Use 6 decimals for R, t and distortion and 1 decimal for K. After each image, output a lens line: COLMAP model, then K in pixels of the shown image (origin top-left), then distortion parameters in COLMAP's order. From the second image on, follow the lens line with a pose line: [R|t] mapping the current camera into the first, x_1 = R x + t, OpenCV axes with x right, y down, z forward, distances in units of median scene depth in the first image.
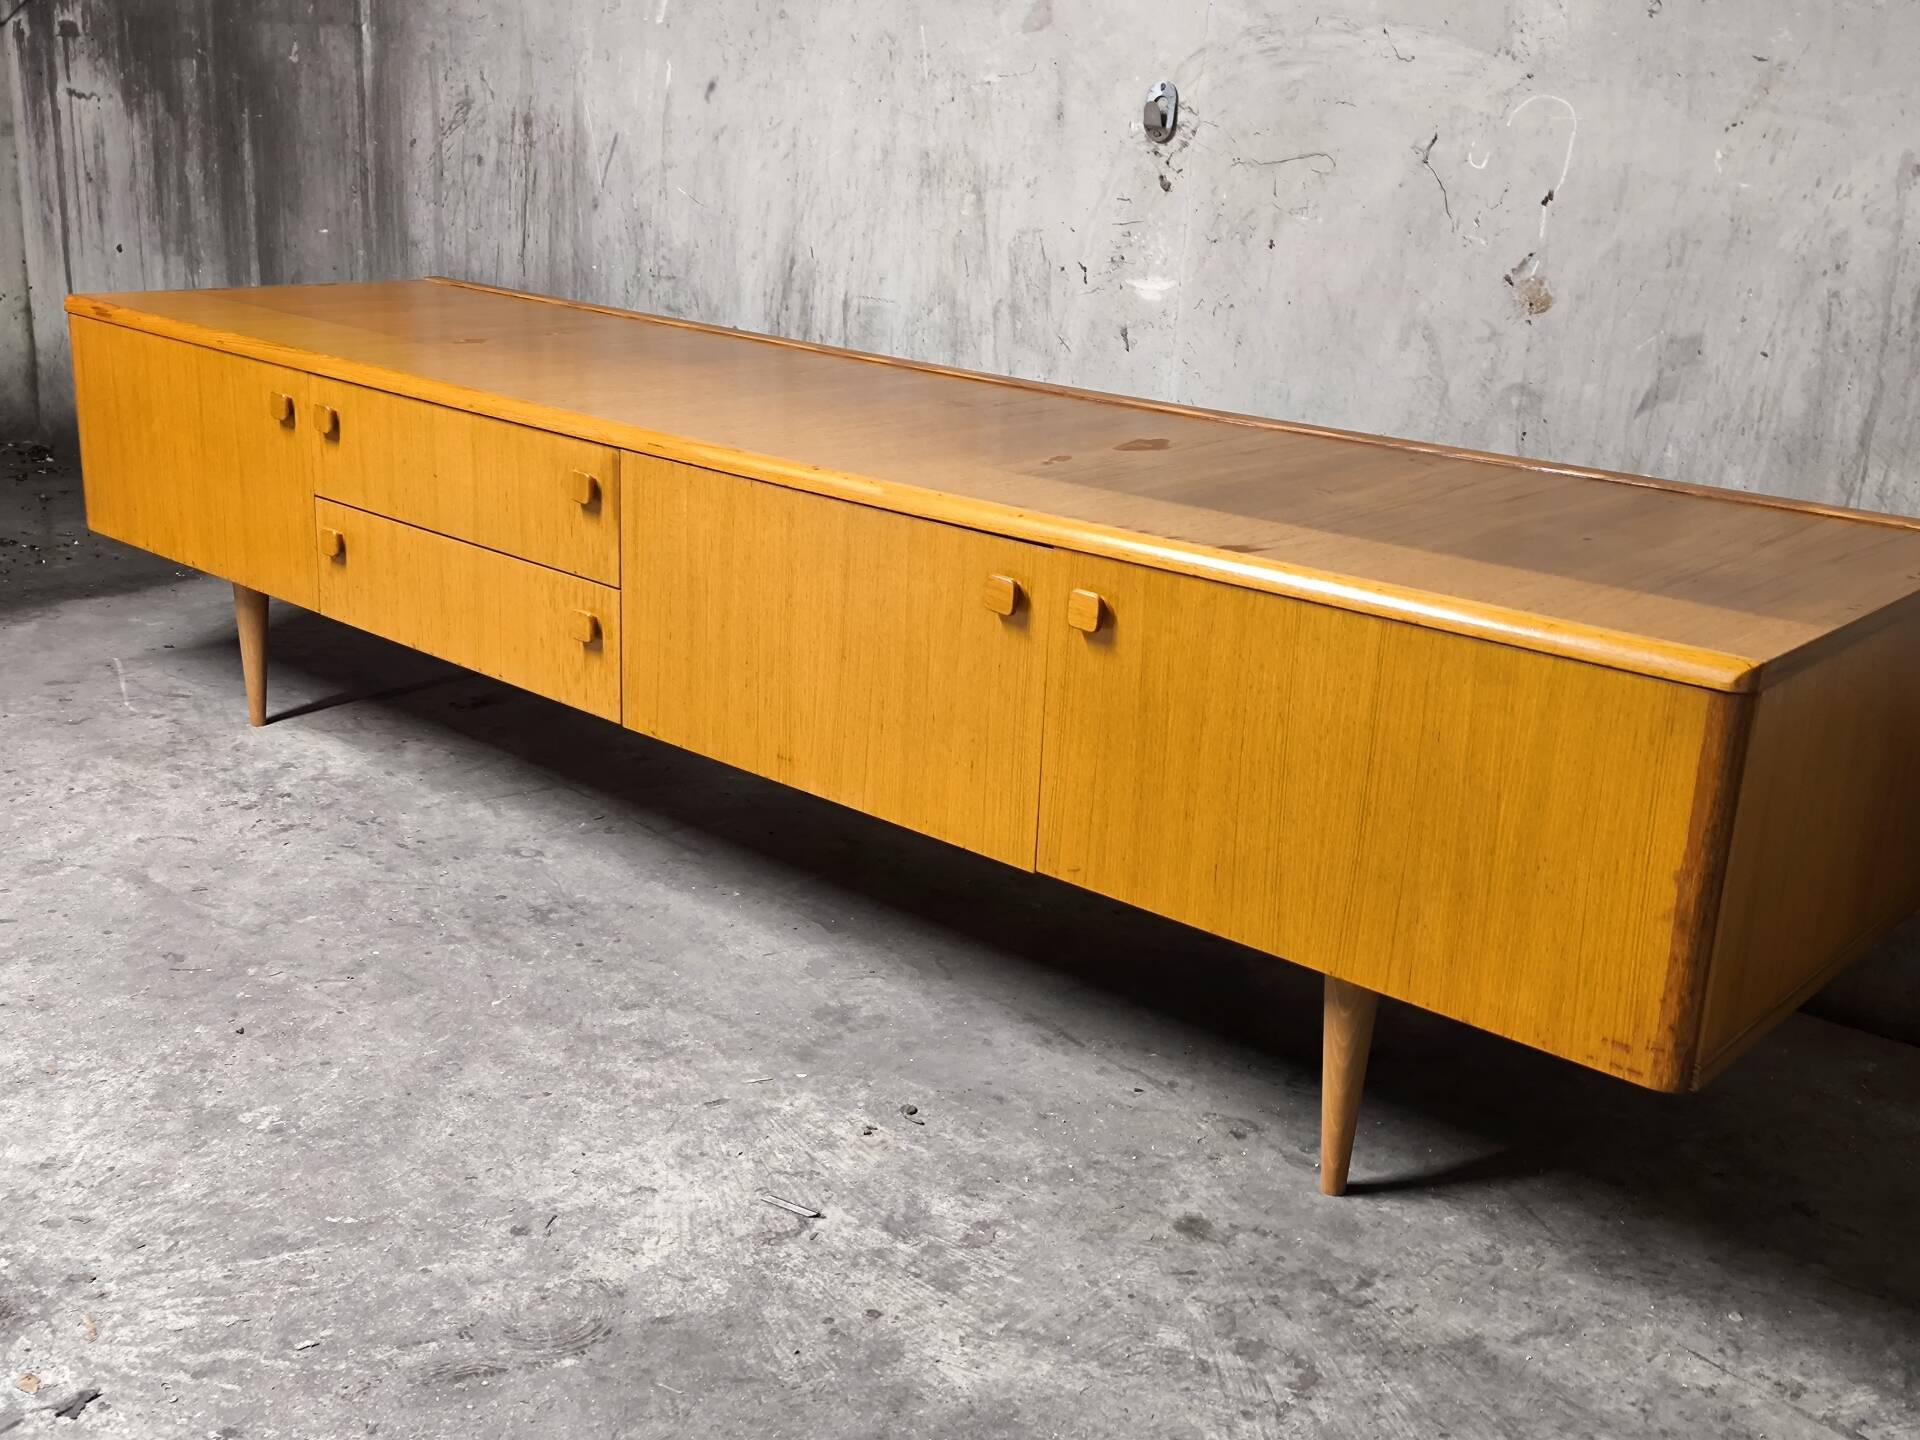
lens RADIAL K [[2036.1, 0, 960.6], [0, 2036.1, 726.4], [0, 0, 1]] dist [0.051221, 0.000000]
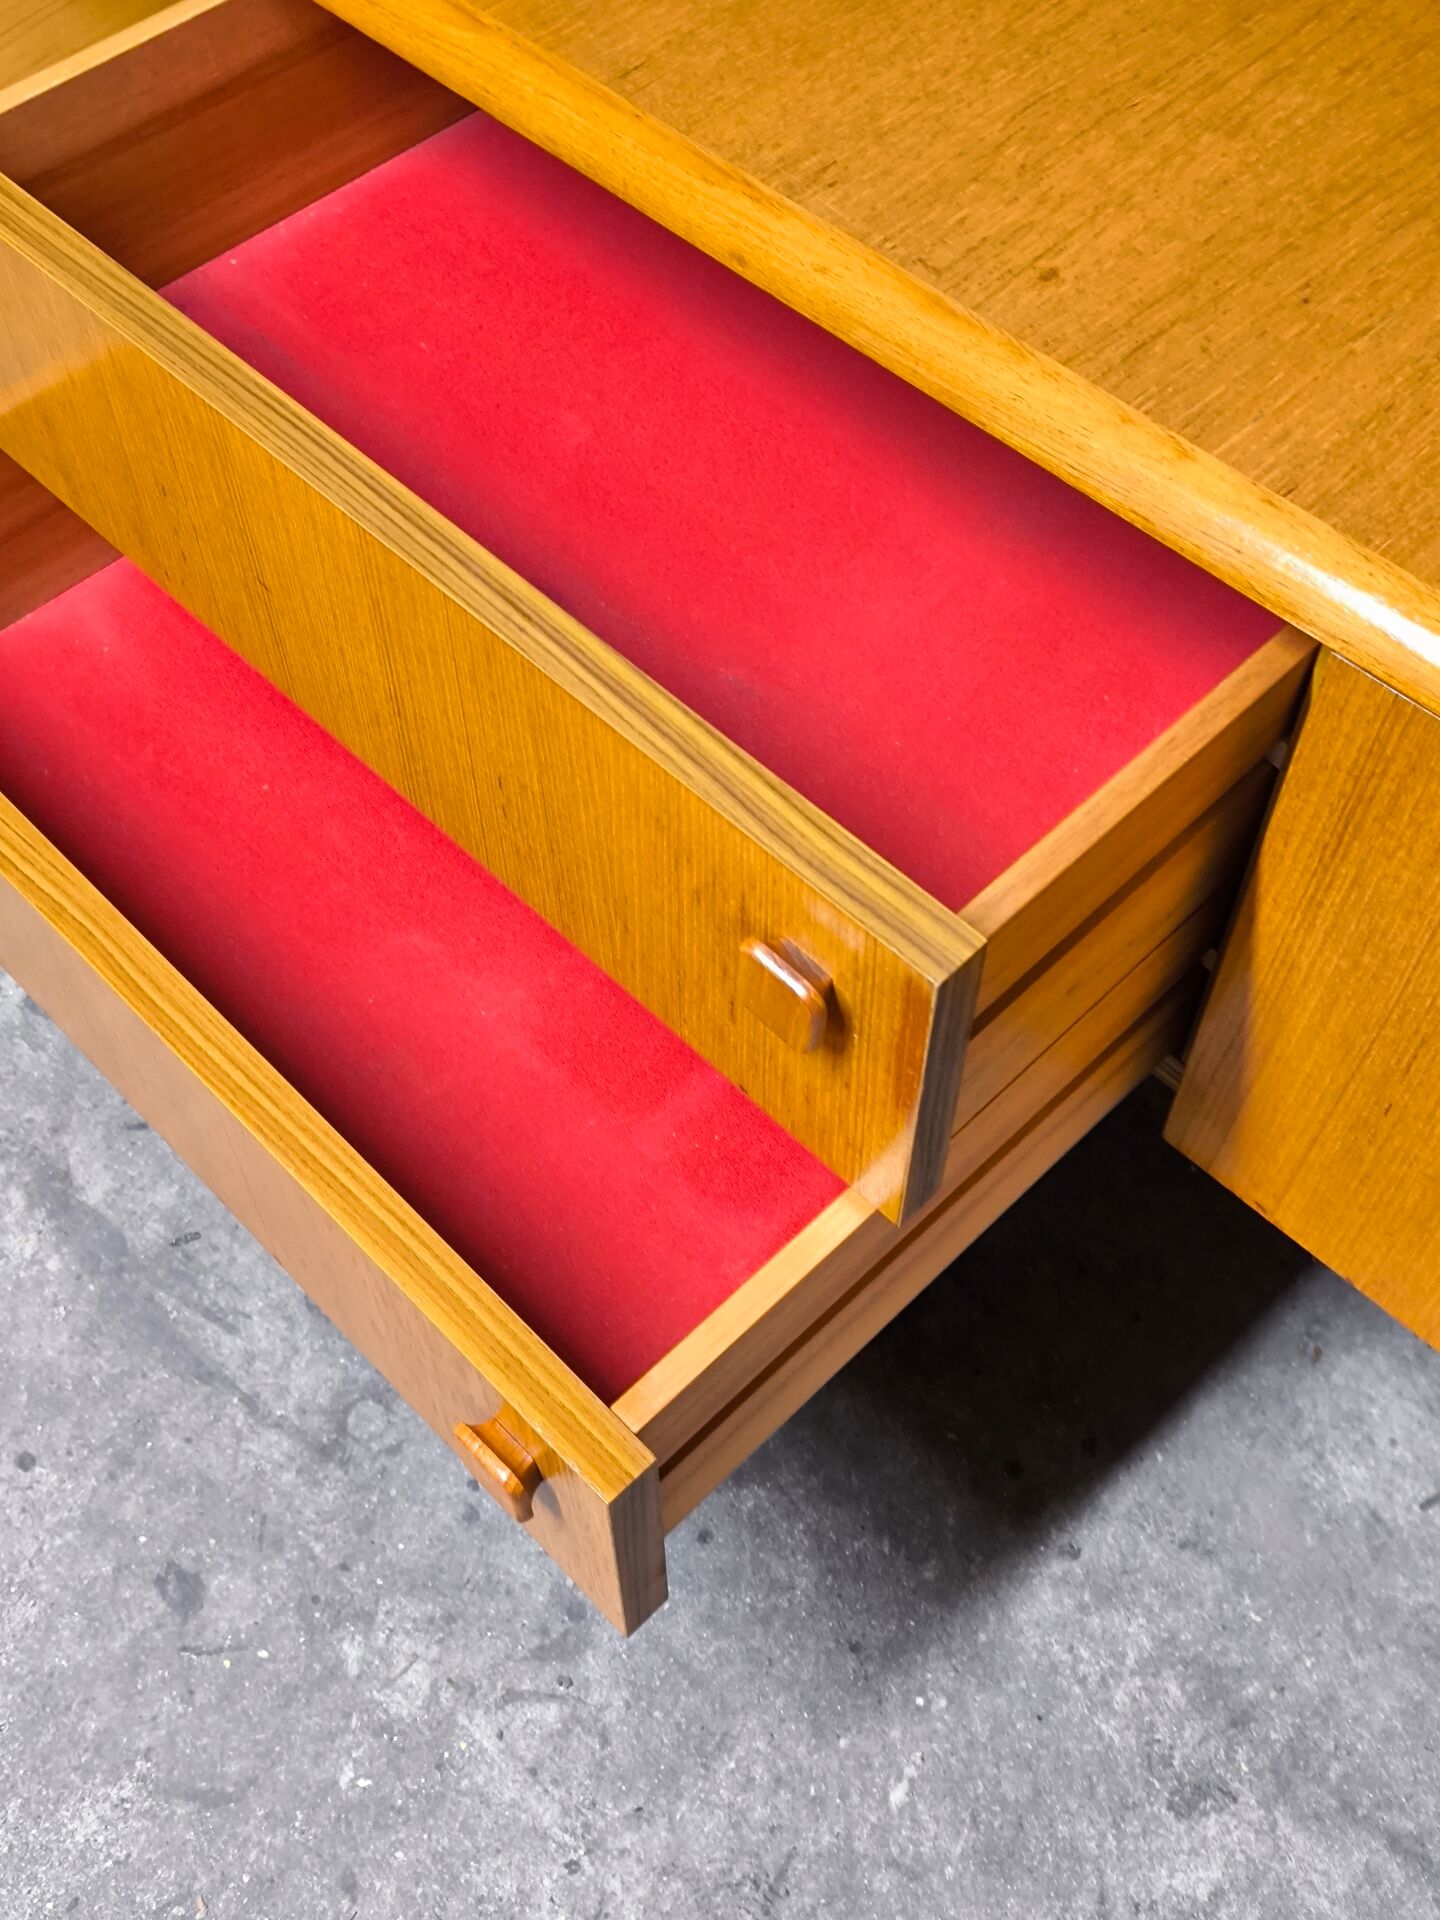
lens RADIAL K [[2036.1, 0, 696.7], [0, 2036.1, 933.3], [0, 0, 1]] dist [0.051221, 0.000000]
pose [[0.996343, 0.023930, -0.082022, -0.216371], [0.030695, 0.795640, 0.604992, -0.263485], [0.079737, -0.605298, 0.791995, 0.681076]]
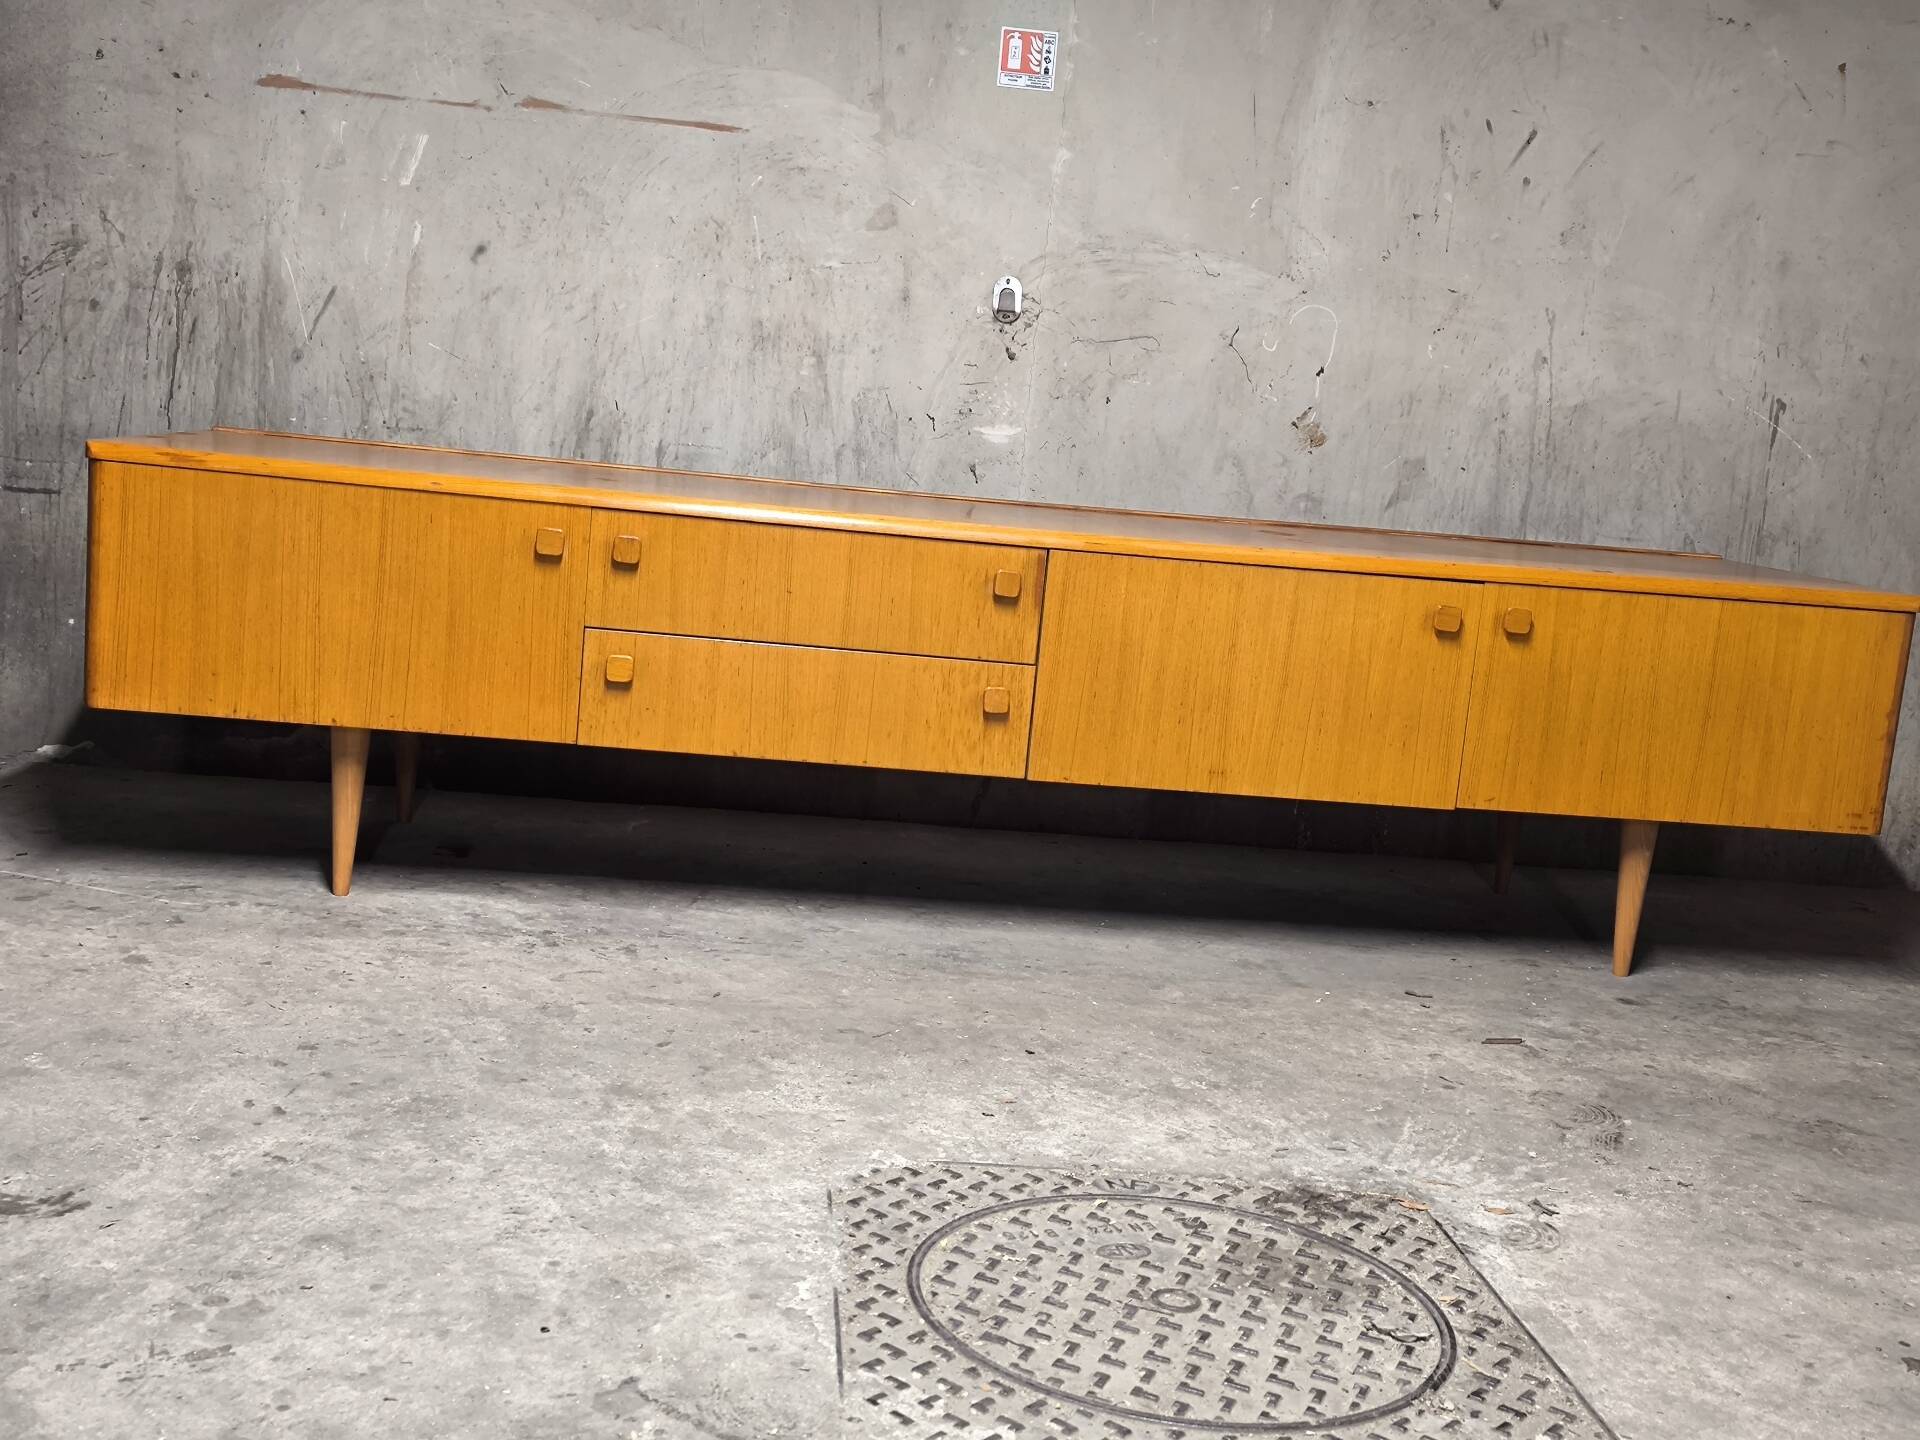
lens RADIAL K [[2036.1, 0, 959.3], [0, 2036.1, 721.7], [0, 0, 1]] dist [0.051221, 0.000000]
pose [[0.685445, -0.098399, 0.721445, -1.023495], [0.166145, 0.985824, -0.023397, -0.012081], [-0.708915, 0.135902, 0.692077, 0.184705]]
